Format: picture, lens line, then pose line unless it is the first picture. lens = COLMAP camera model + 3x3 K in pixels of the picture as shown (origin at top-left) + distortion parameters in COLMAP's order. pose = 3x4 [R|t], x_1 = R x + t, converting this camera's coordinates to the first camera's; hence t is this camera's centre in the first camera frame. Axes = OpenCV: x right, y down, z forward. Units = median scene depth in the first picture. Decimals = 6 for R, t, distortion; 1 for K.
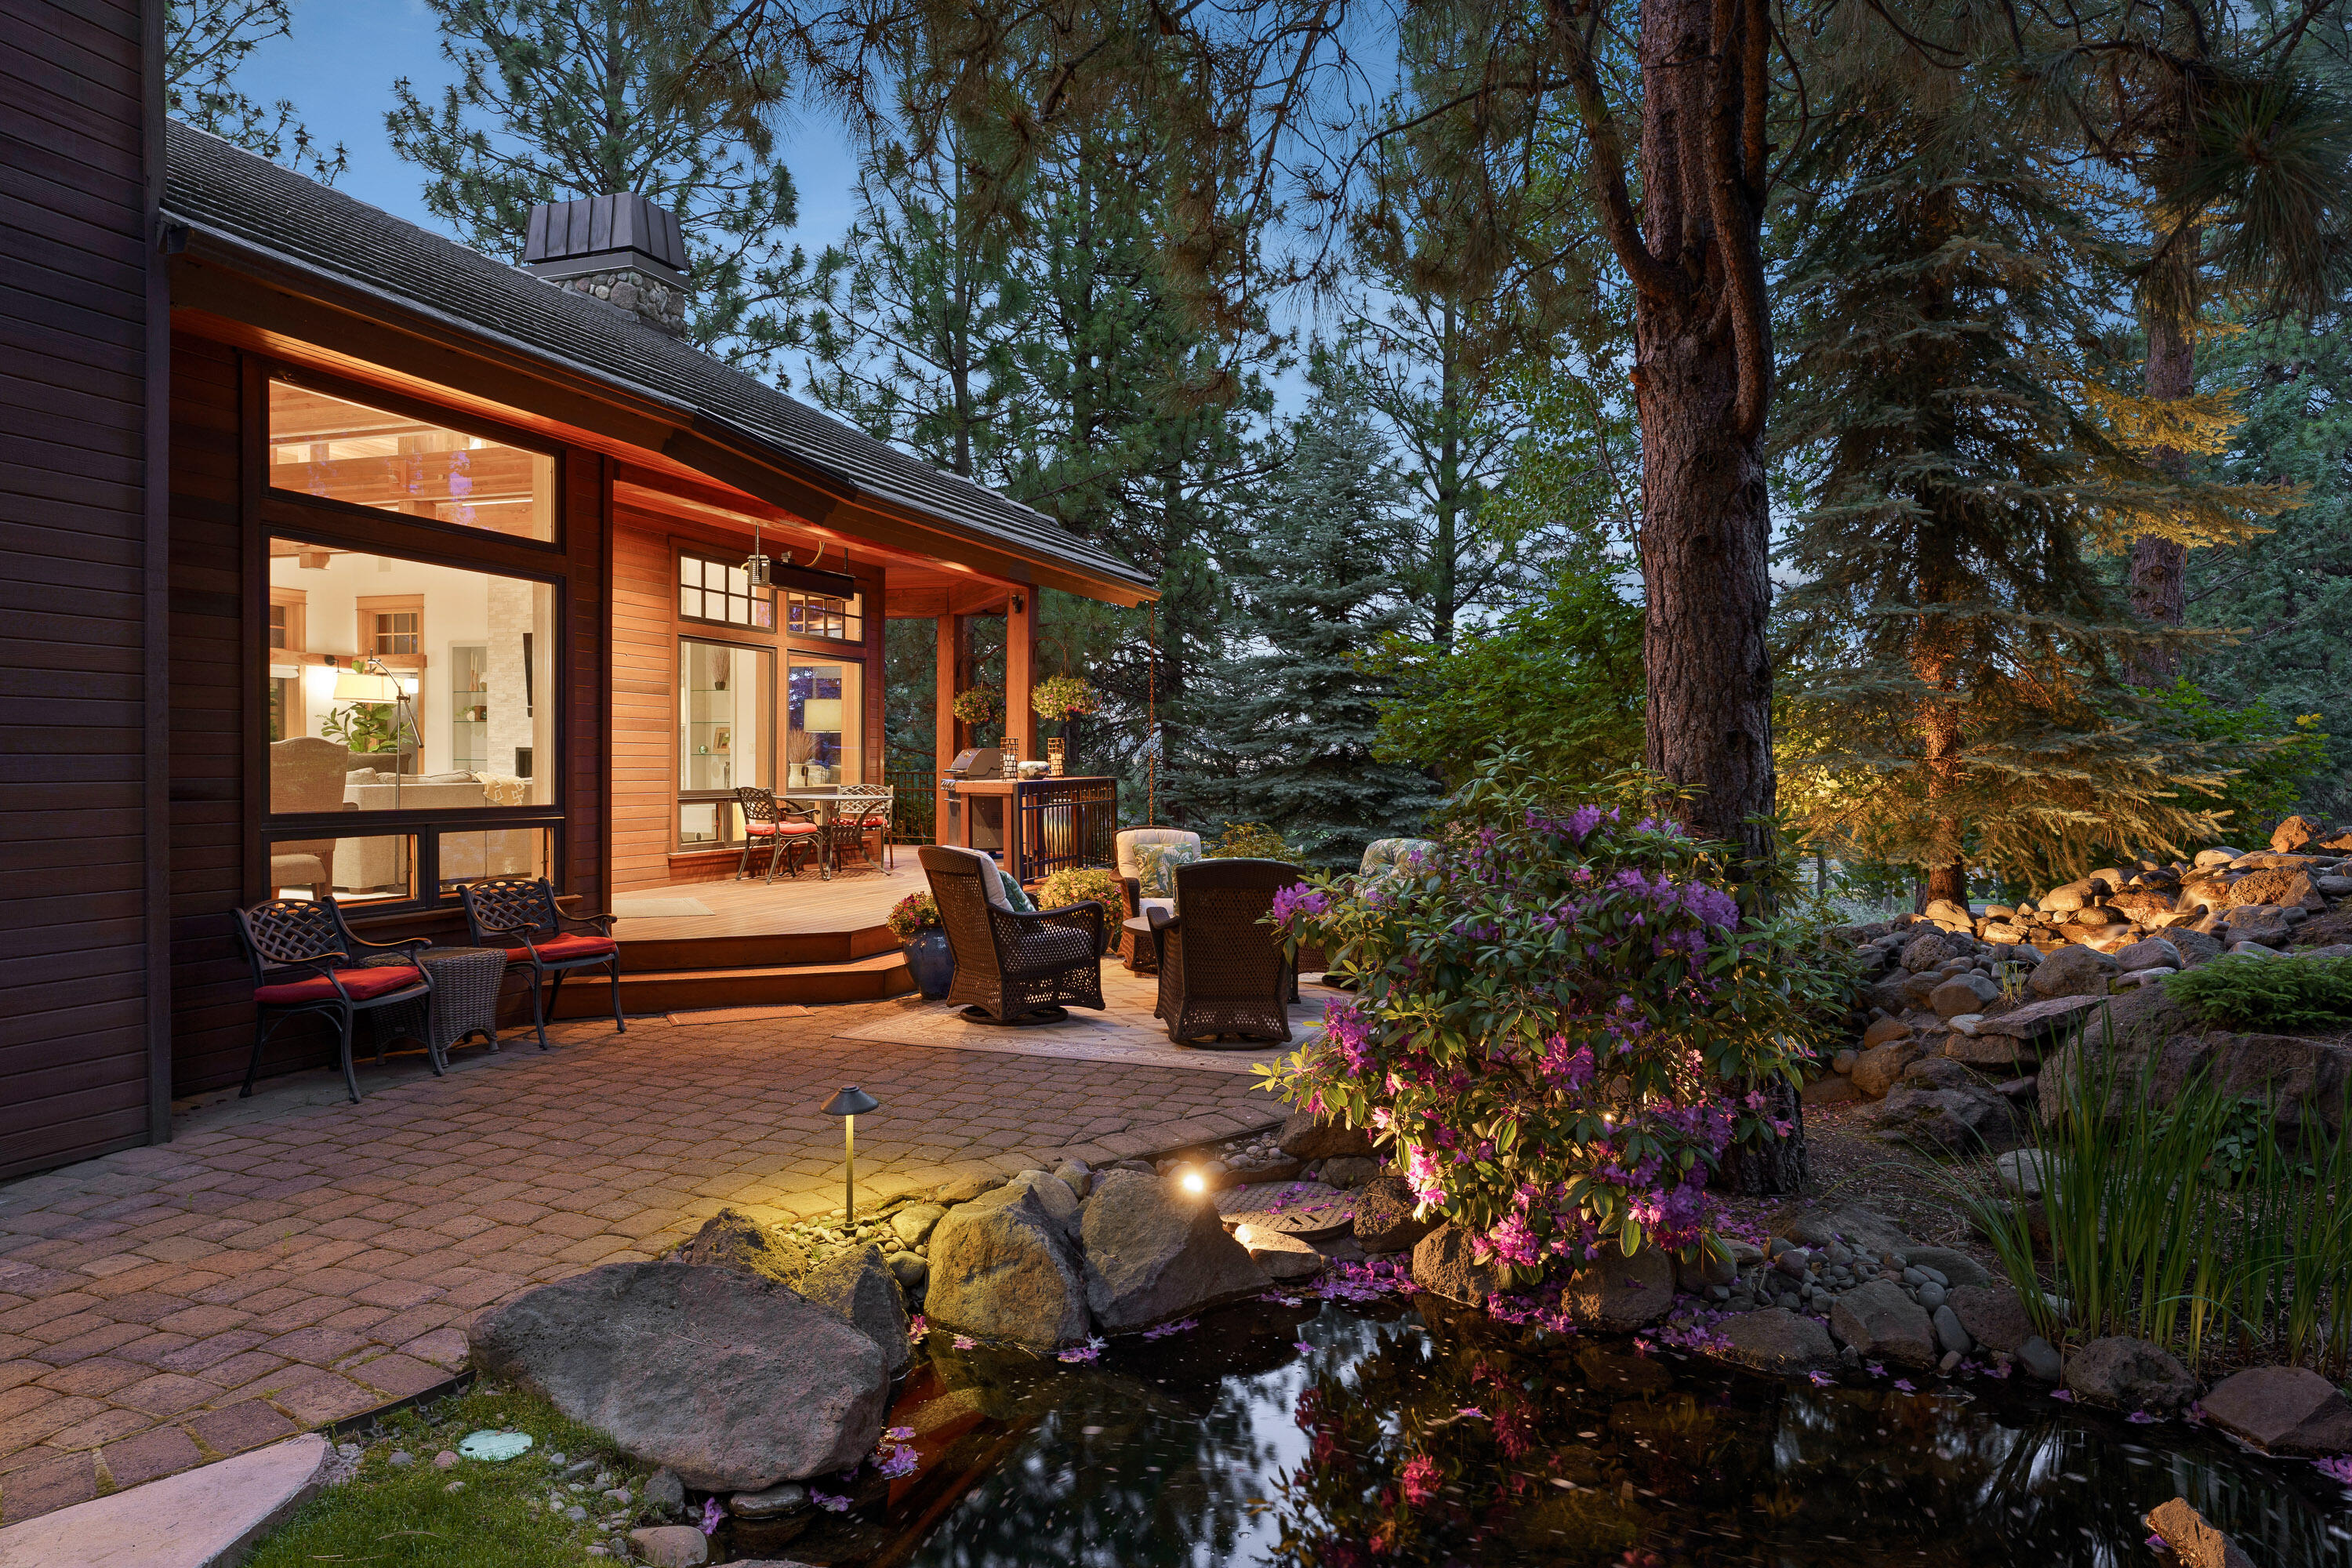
lens RADIAL K [[1384.9, 0, 1191.2], [0, 1384.9, 786.9], [0, 0, 1]] dist [0.008044, 0.000822]
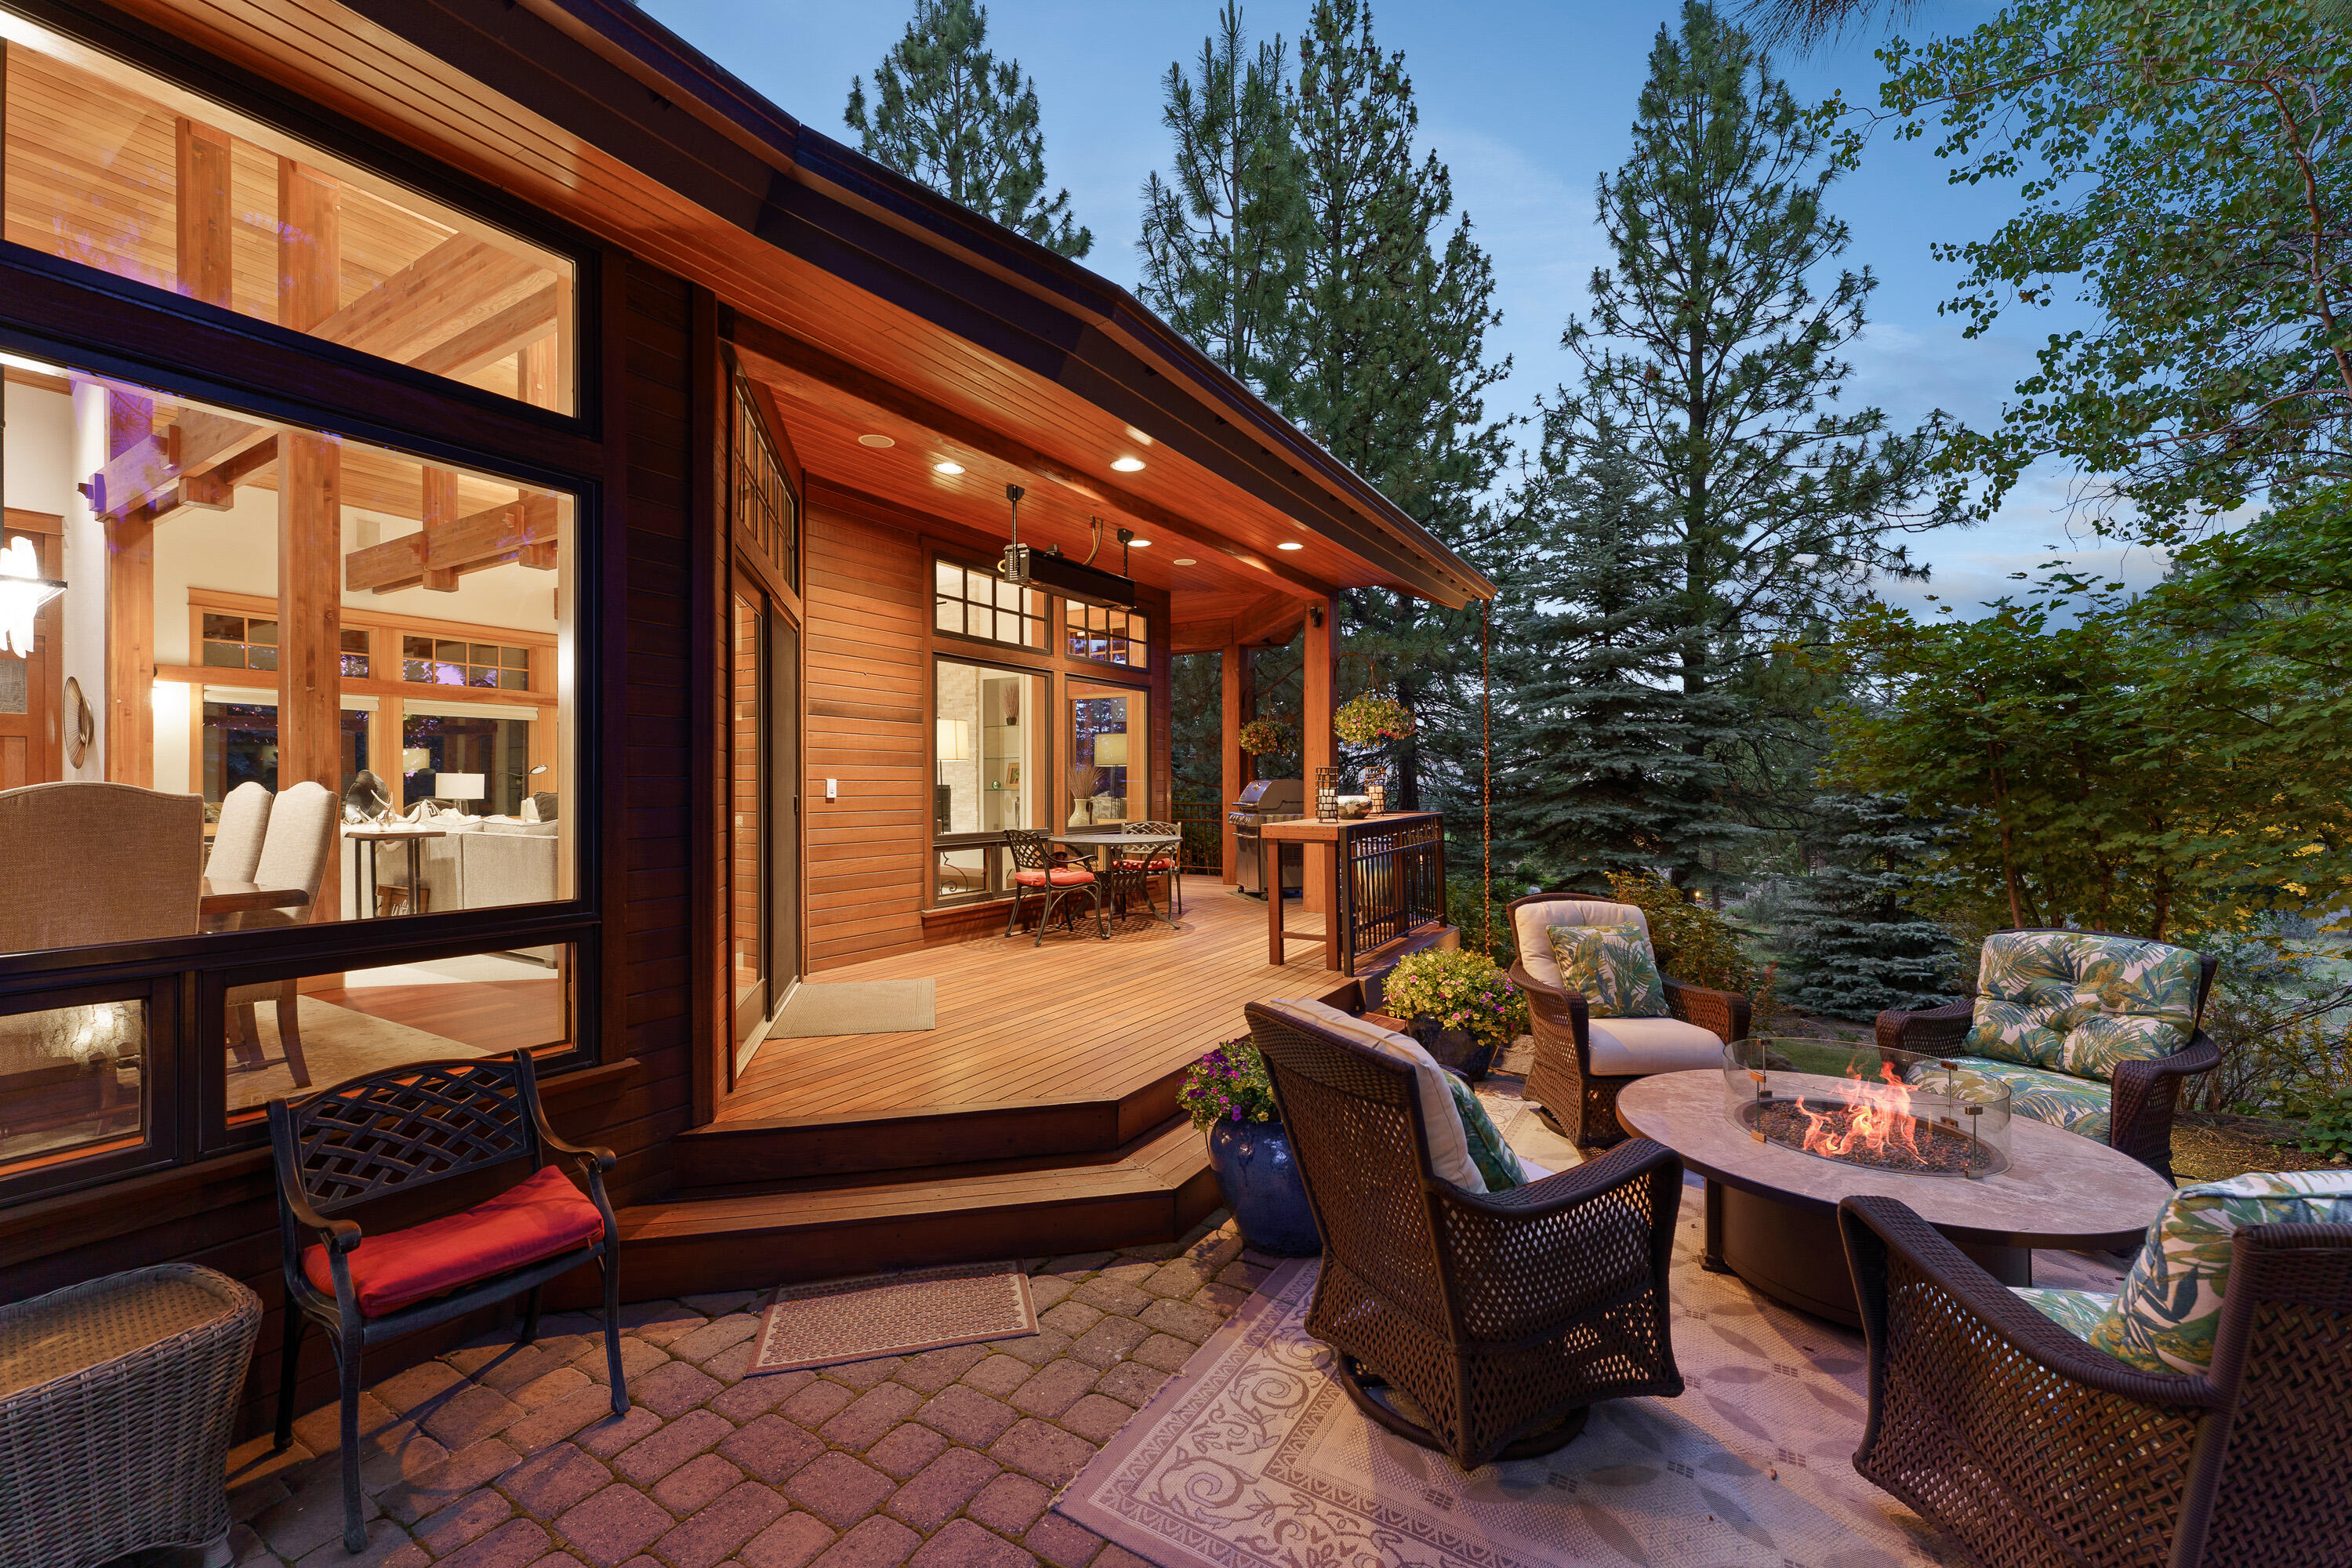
lens RADIAL K [[948.5, 0, 1170.9], [0, 948.5, 786.4], [0, 0, 1]] dist [0.000149, 0.000000]
pose [[0.976289, -0.013158, -0.216072, -0.094314], [0.009098, 0.999763, -0.019776, -0.013606], [0.216281, 0.017342, 0.976177, 0.425065]]
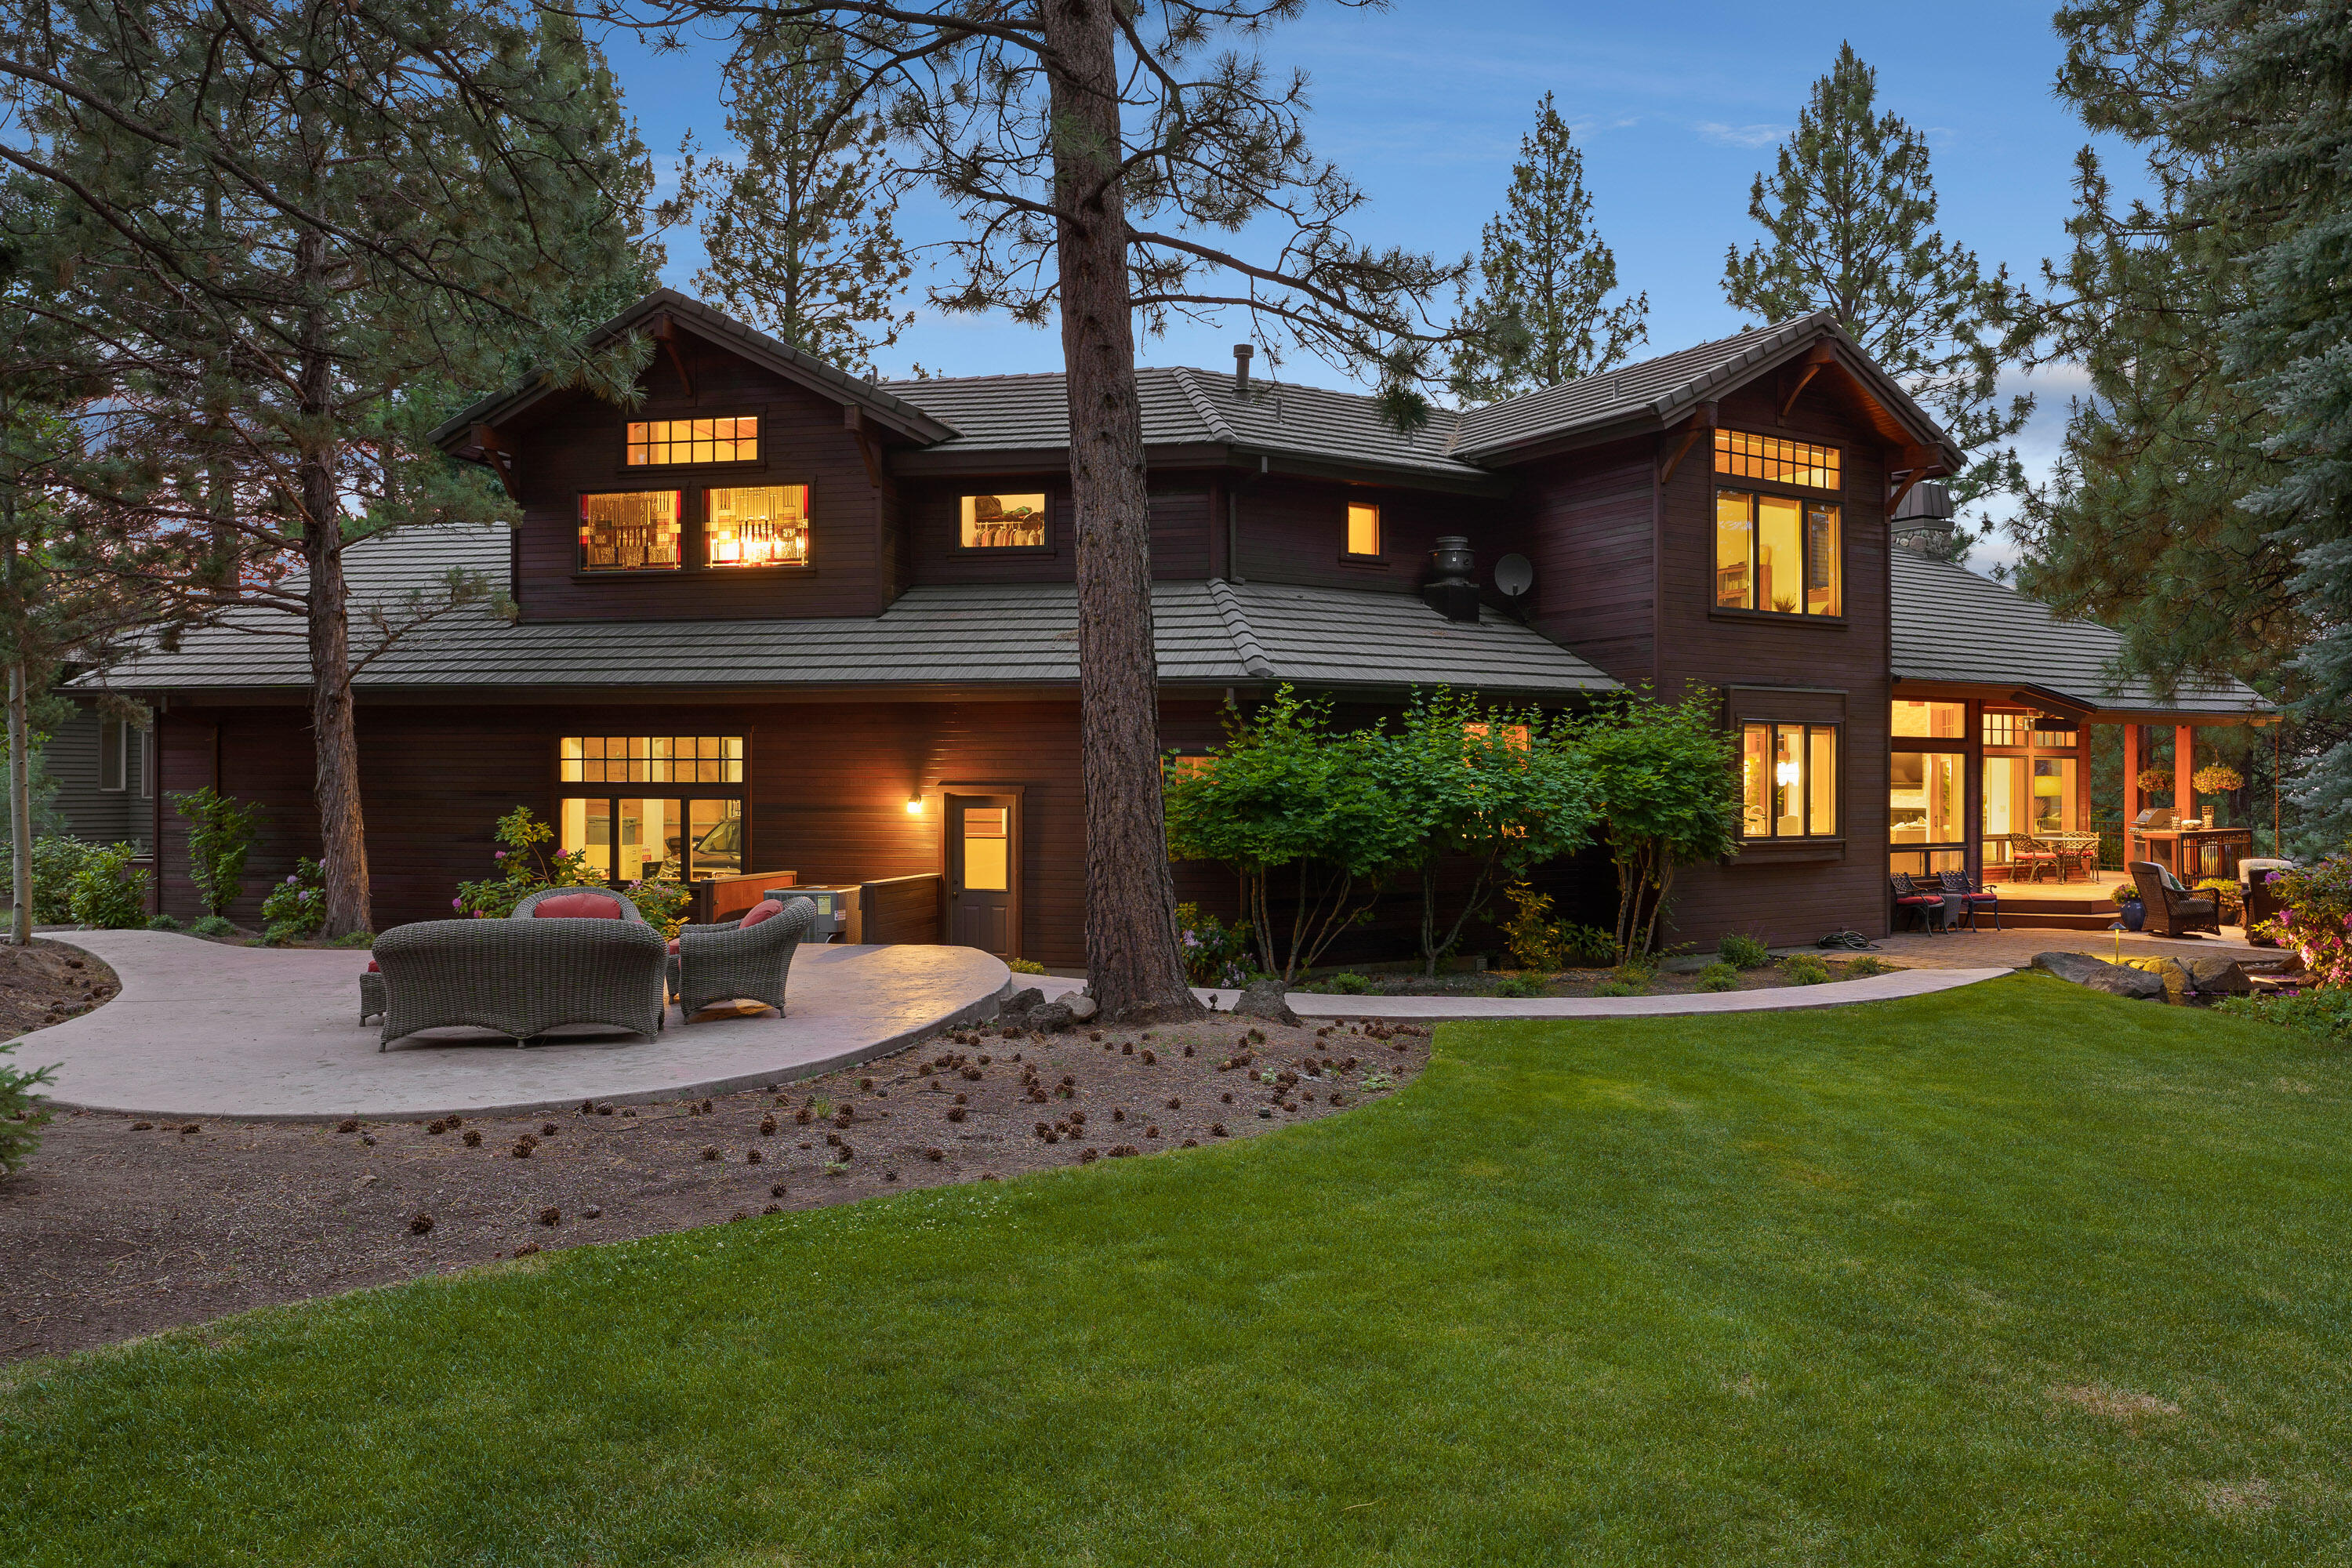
lens RADIAL K [[1673.0, 0, 1180.0], [0, 1673.0, 787.3], [0, 0, 1]] dist [-0.013195, -0.002095]
pose [[0.777215, -0.007032, -0.629196, 0.208153], [-0.004855, 0.999841, -0.017172, -0.017166], [0.629216, 0.016401, 0.777057, -1.387315]]
